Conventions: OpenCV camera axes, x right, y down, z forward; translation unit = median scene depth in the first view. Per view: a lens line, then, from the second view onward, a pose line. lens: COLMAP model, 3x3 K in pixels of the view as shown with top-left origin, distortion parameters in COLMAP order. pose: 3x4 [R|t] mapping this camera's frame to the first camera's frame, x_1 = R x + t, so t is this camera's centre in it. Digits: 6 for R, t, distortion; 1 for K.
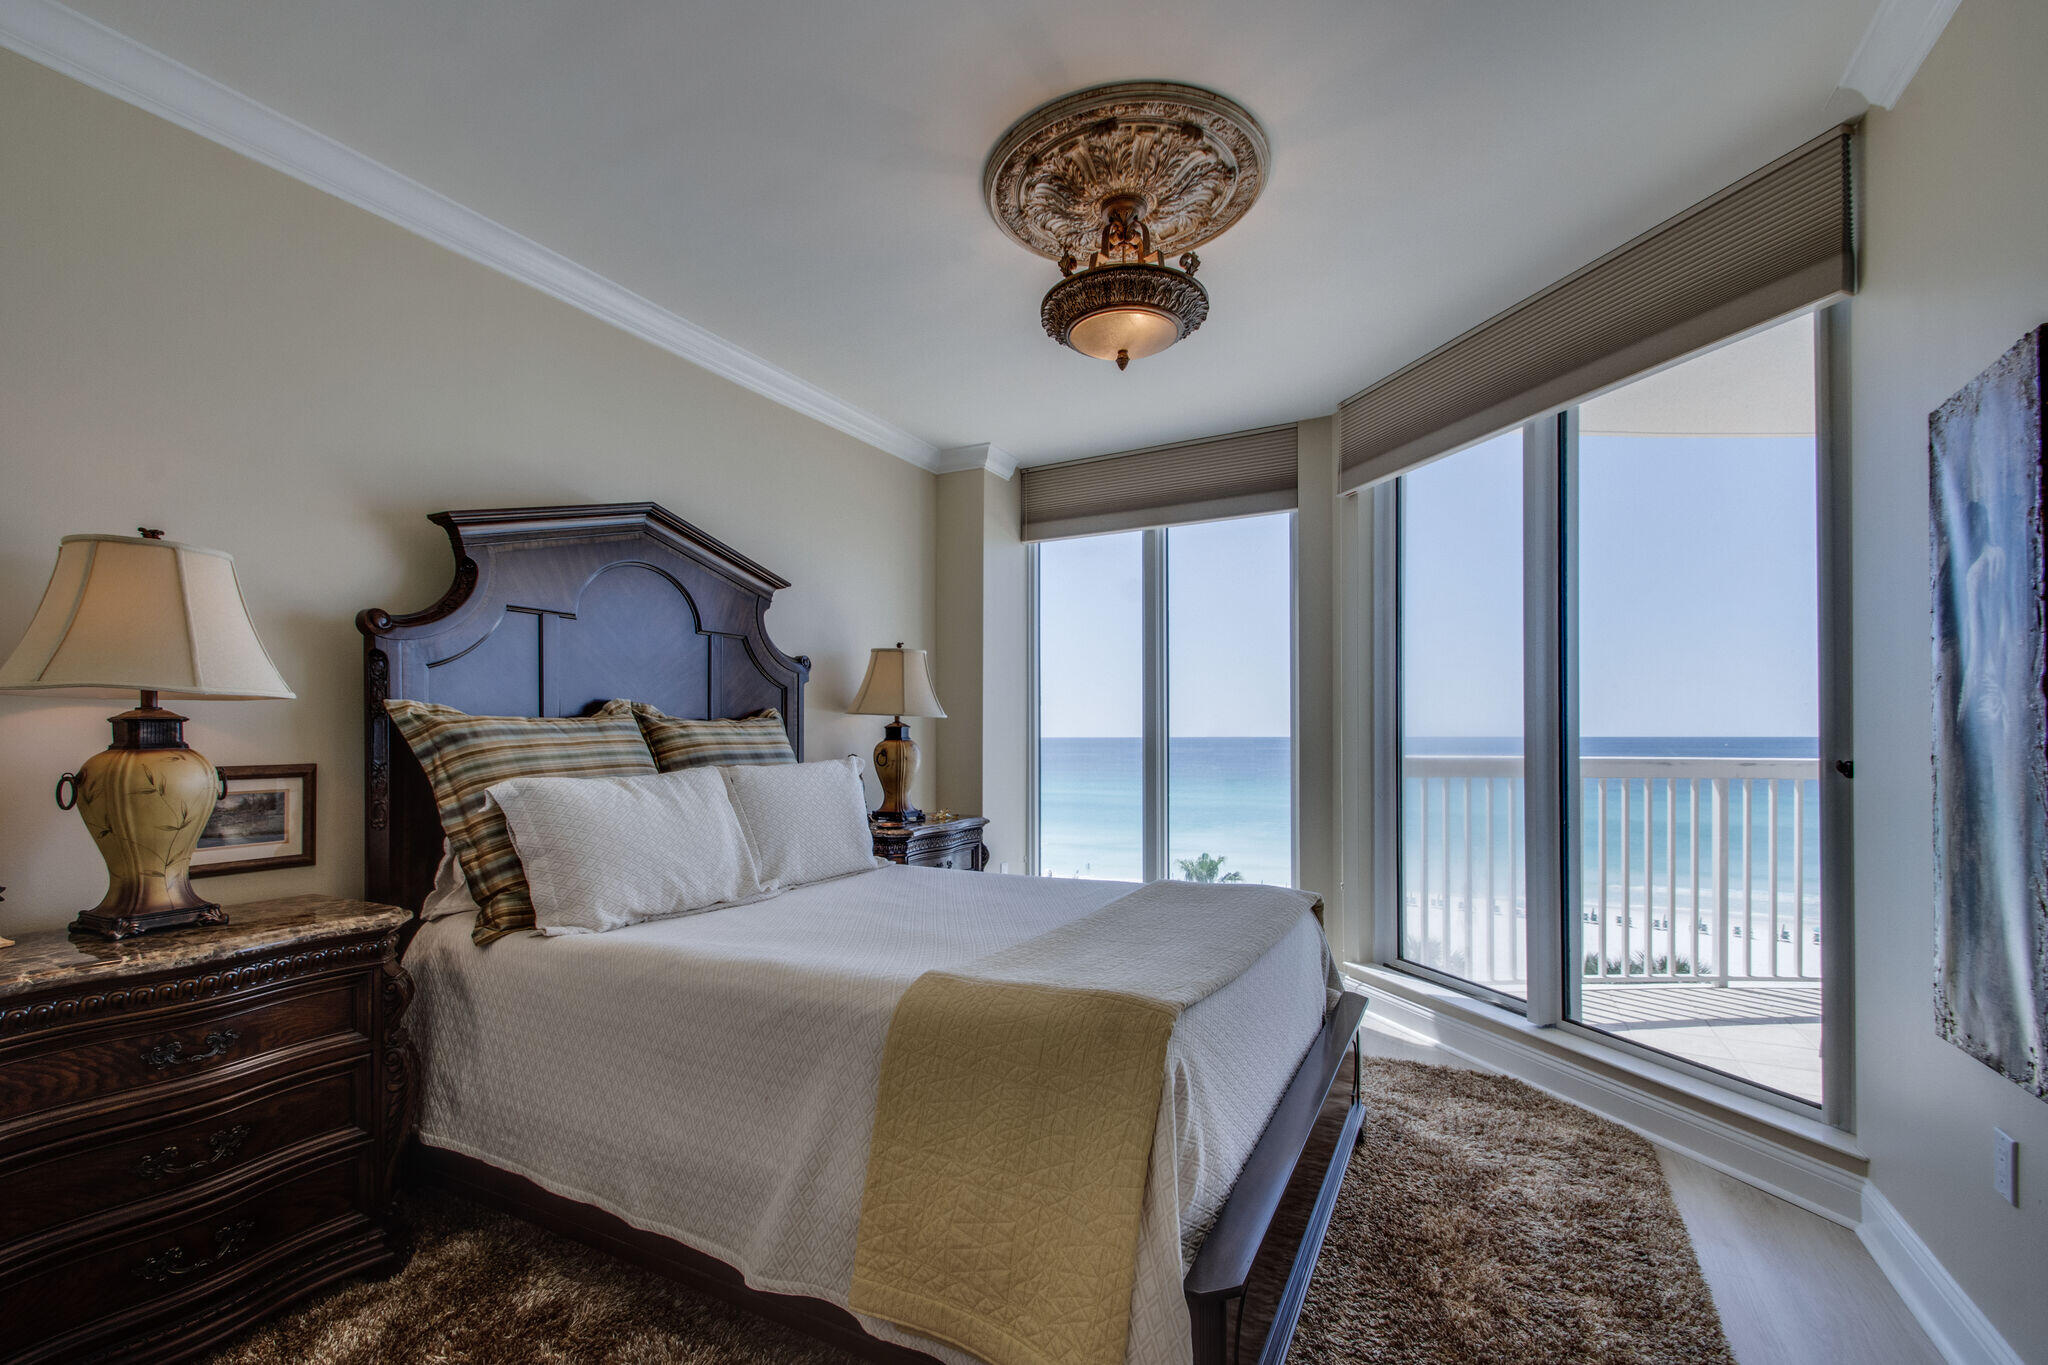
lens RADIAL K [[895.2, 0, 1003.3], [0, 895.2, 720.4], [0, 0, 1]] dist [0.028219, -0.014371]
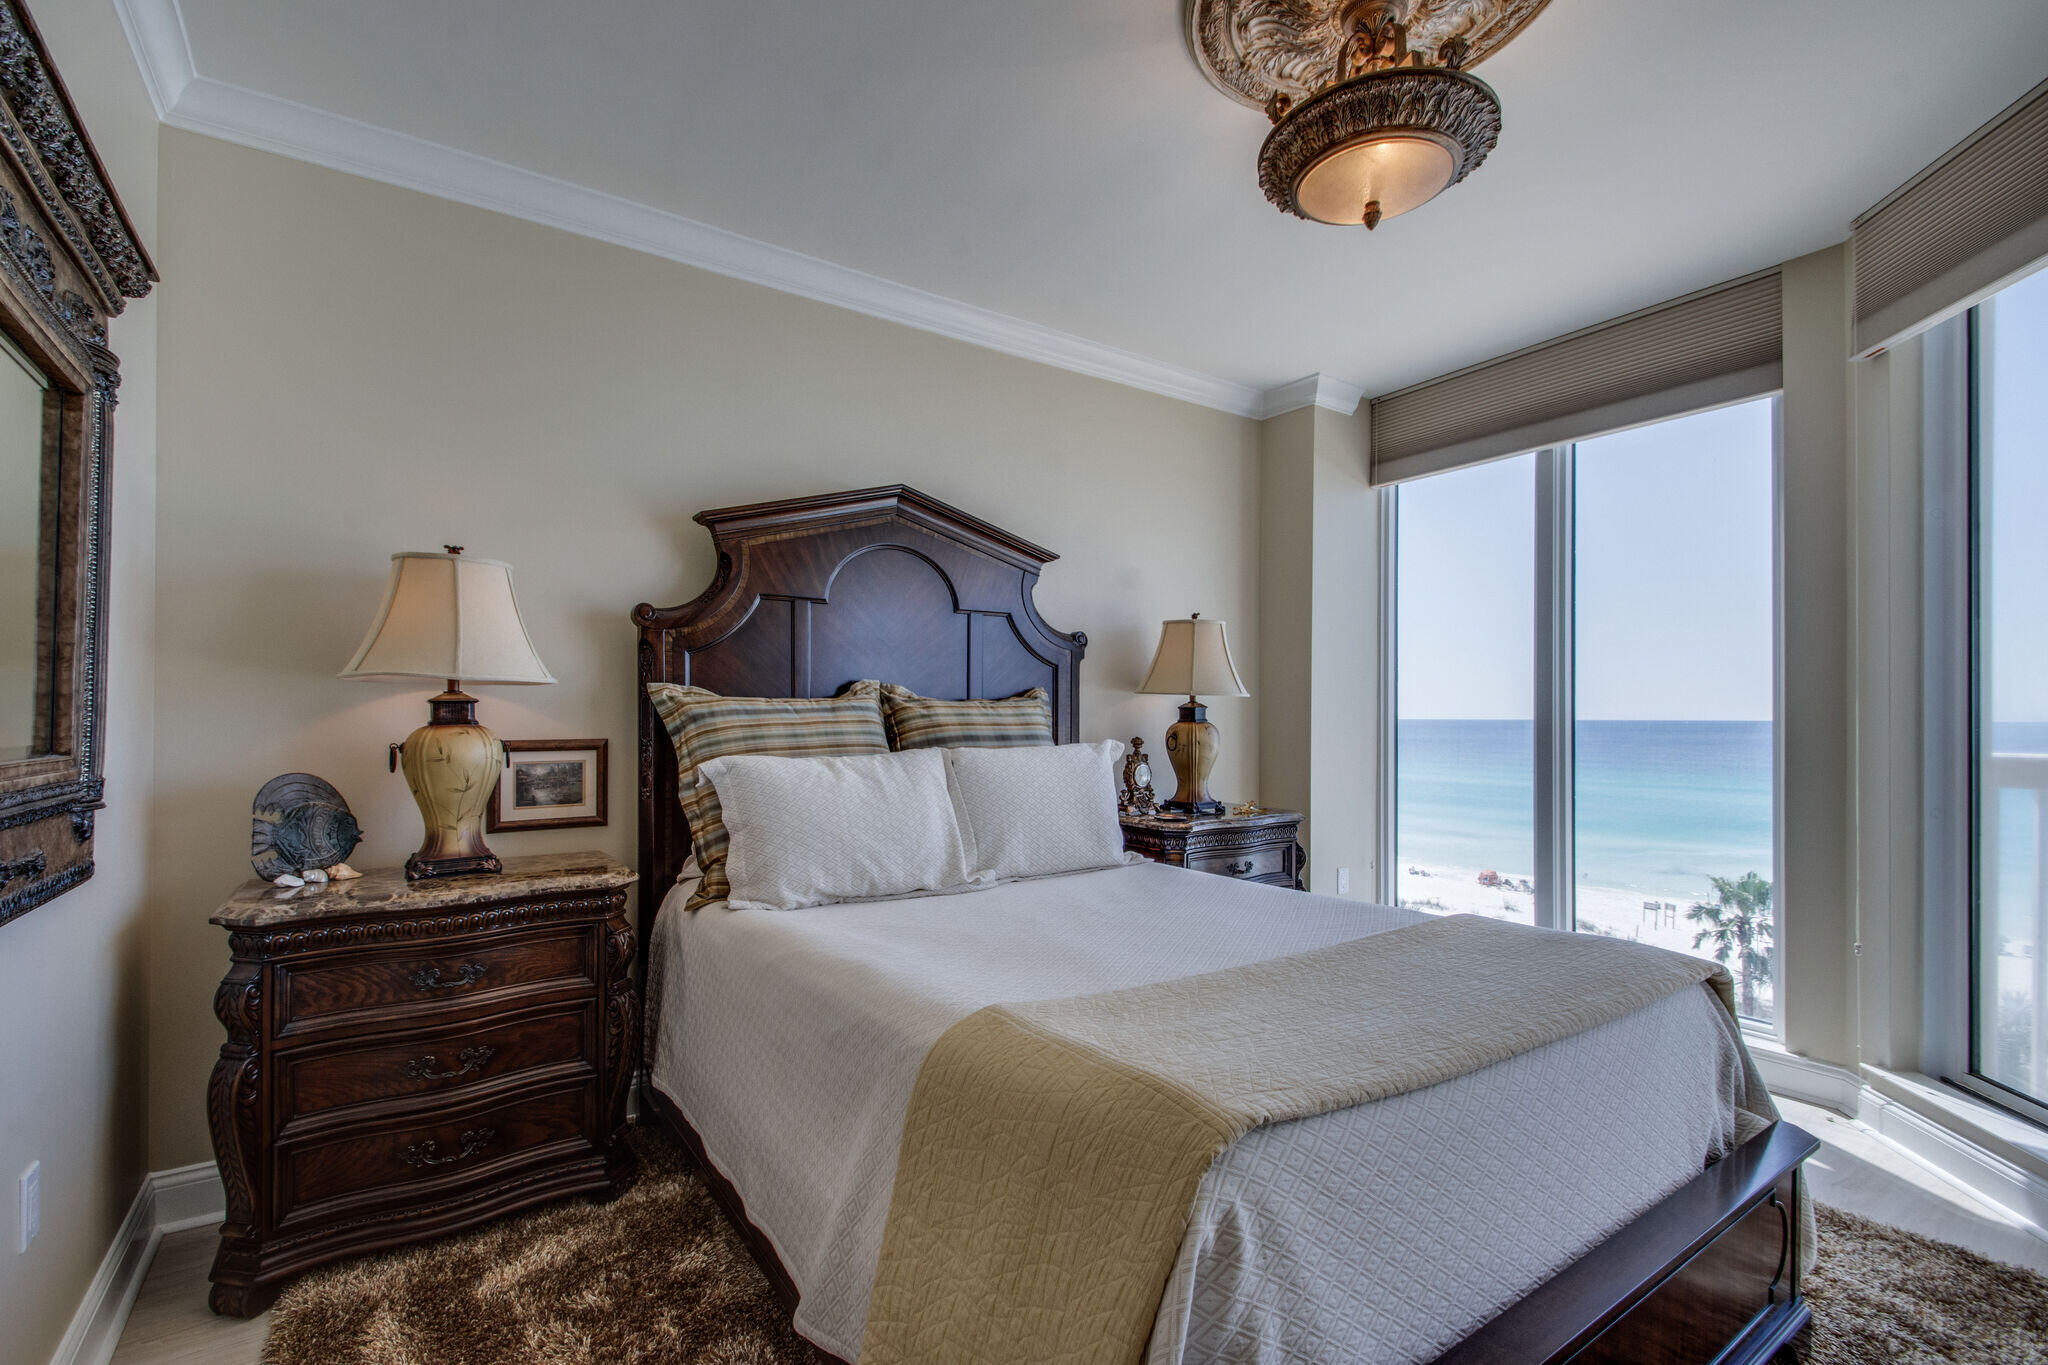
lens RADIAL K [[900.9, 0, 982.9], [0, 900.9, 704.2], [0, 0, 1]] dist [0.026853, -0.012111]
pose [[0.887211, -0.002019, -0.461359, 0.203247], [0.003530, 0.999991, 0.002413, 0.002024], [0.461350, -0.003770, 0.887210, 0.187066]]
